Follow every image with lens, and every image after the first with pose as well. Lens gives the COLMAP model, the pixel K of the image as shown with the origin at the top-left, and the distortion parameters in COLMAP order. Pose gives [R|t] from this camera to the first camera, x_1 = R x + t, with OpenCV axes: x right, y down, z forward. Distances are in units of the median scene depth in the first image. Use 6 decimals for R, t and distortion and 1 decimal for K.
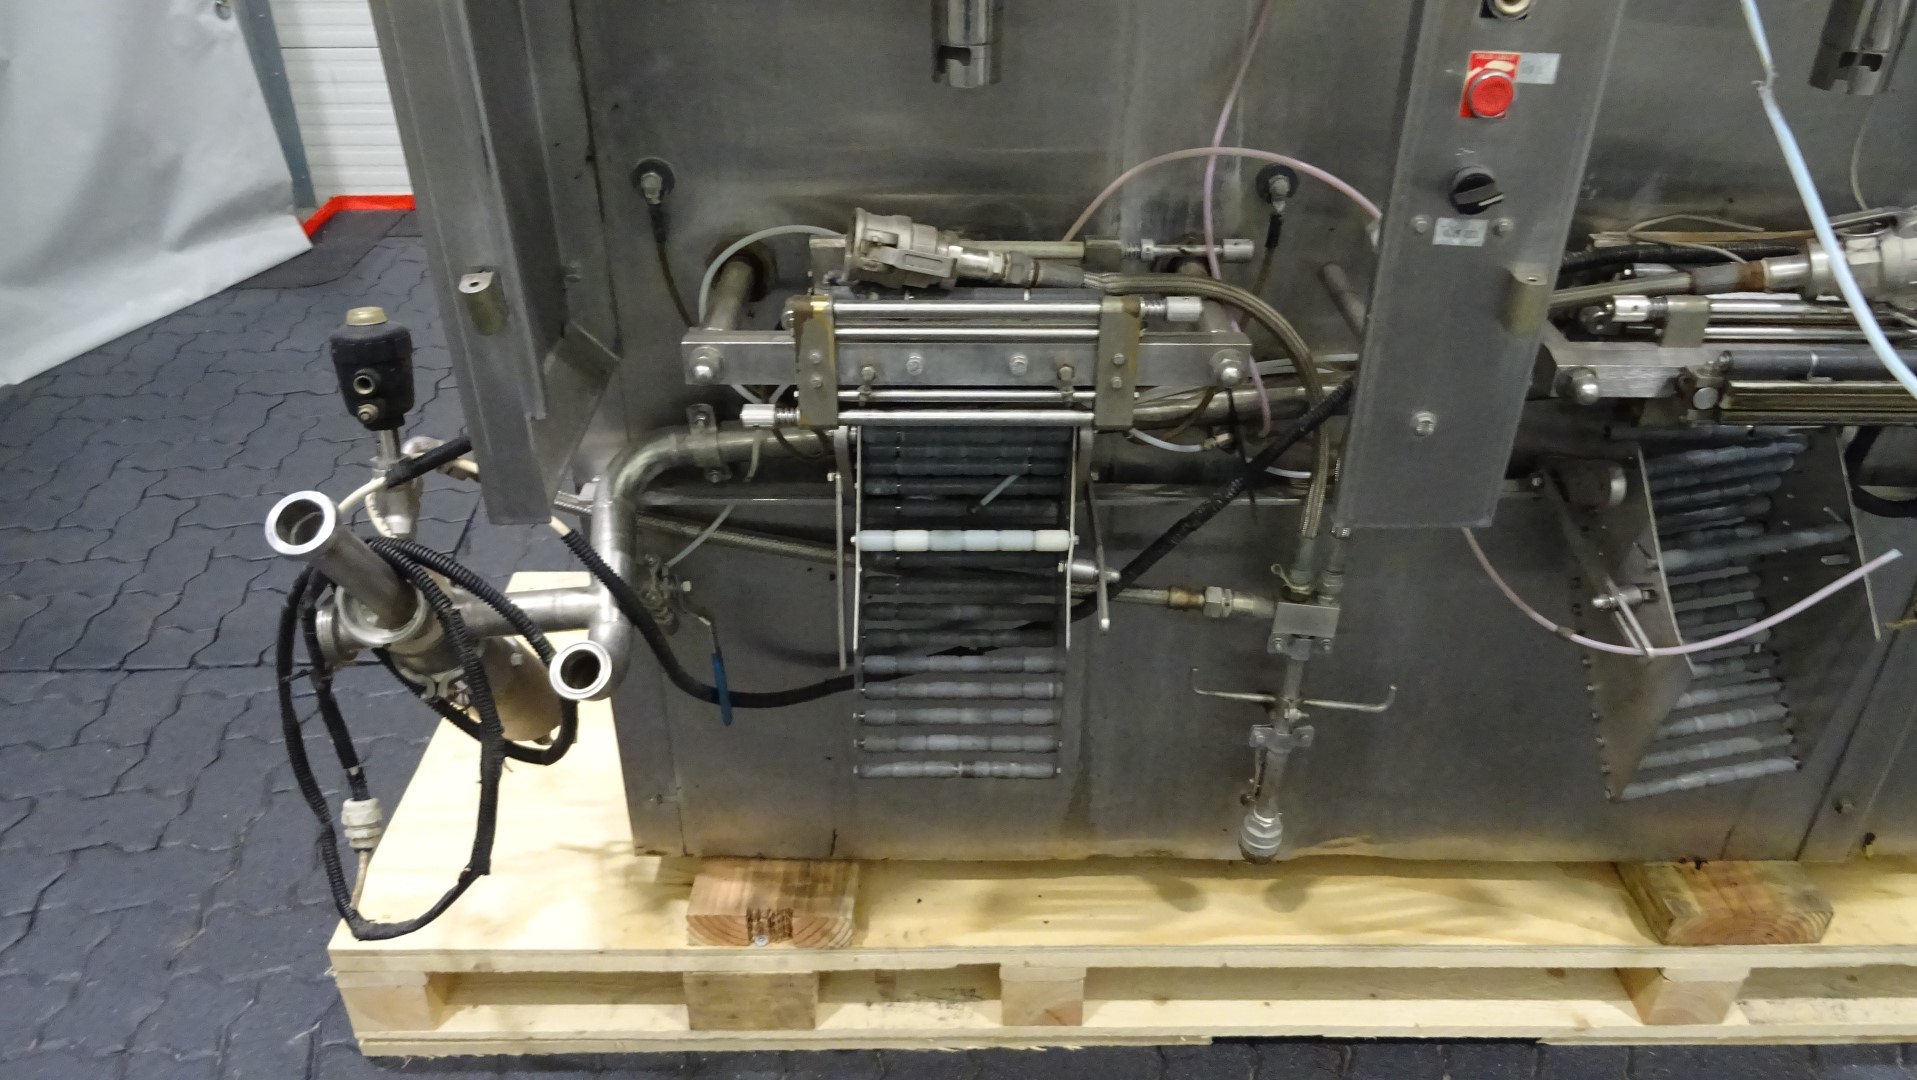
lens RADIAL K [[1372.1, 0, 962.5], [0, 1372.1, 537.1], [0, 0, 1]] dist [0.001561, -0.013476]
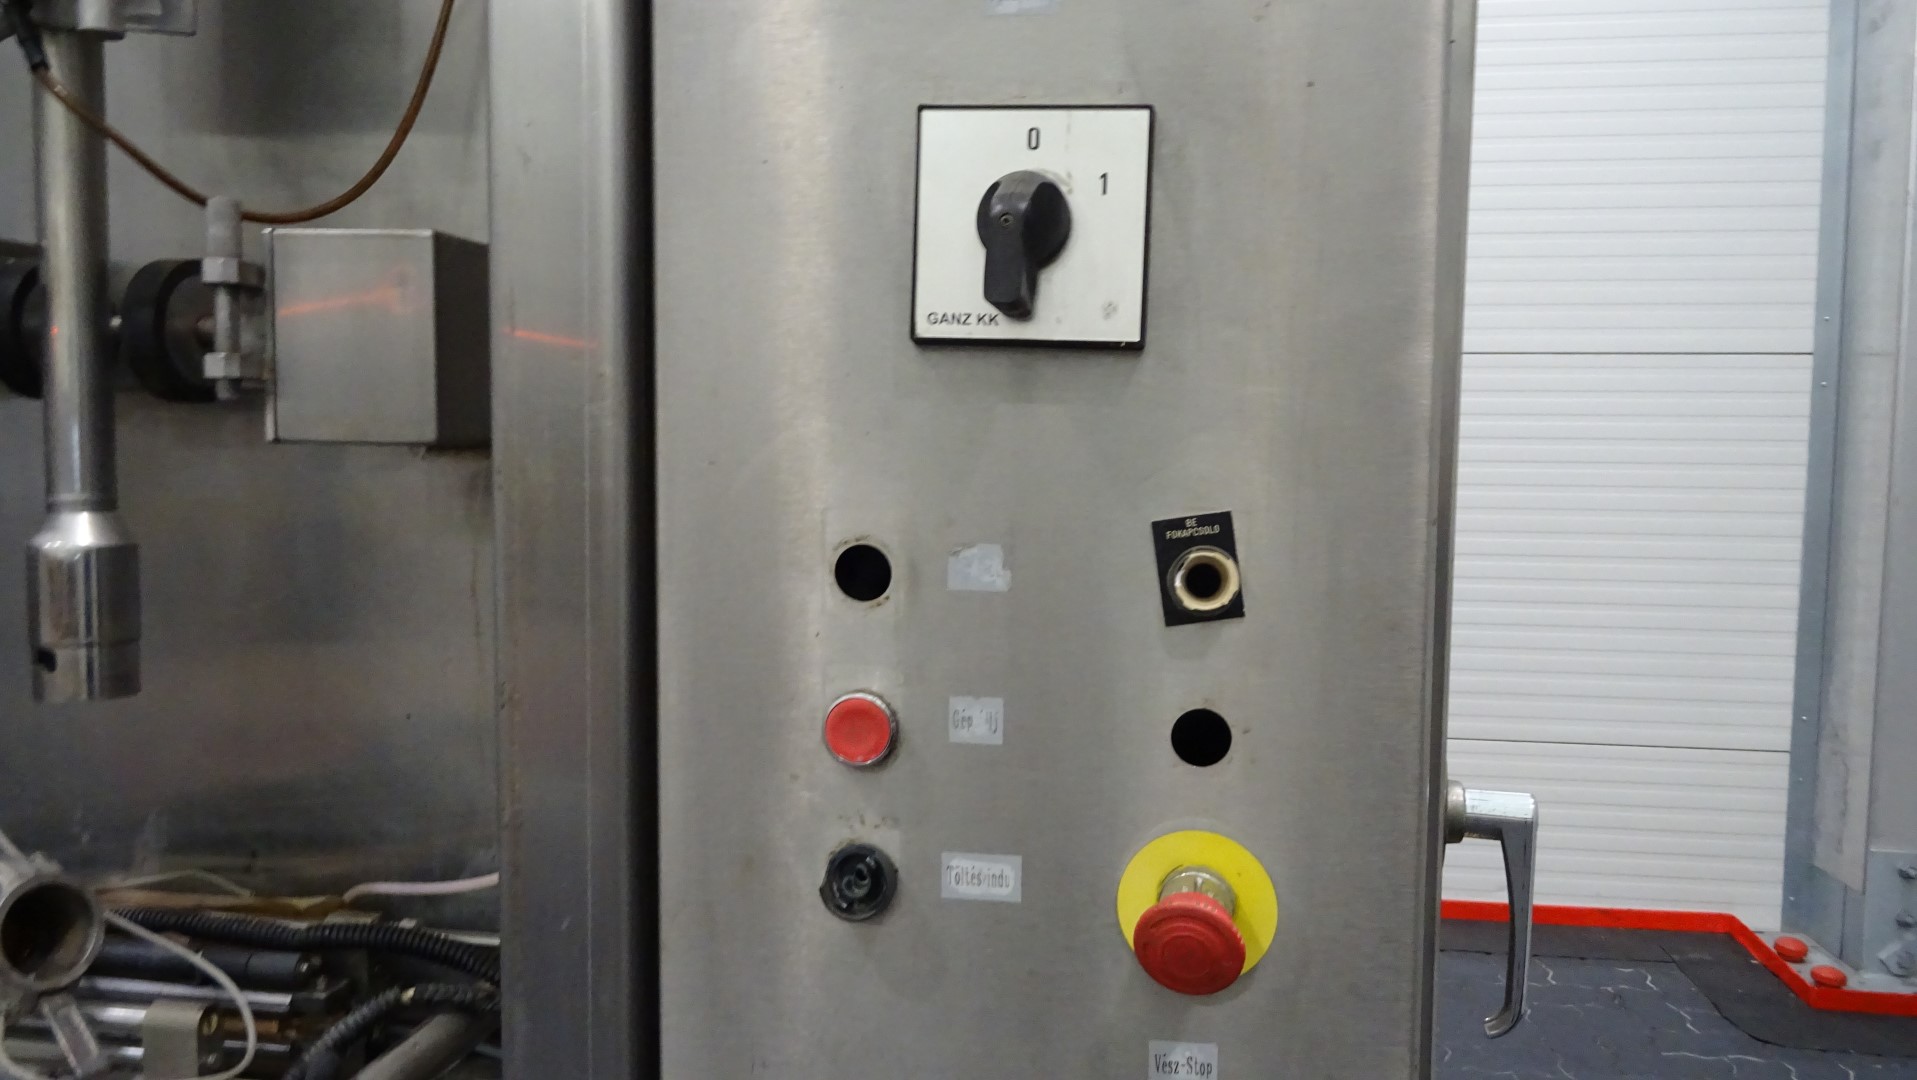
lens RADIAL K [[1372.1, 0, 962.5], [0, 1372.1, 537.1], [0, 0, 1]] dist [0.001561, -0.013476]
pose [[0.989601, 0.012226, -0.143321, 1.041217], [-0.078221, 0.881917, -0.464869, -0.080801], [0.120714, 0.471245, 0.873702, 0.310253]]
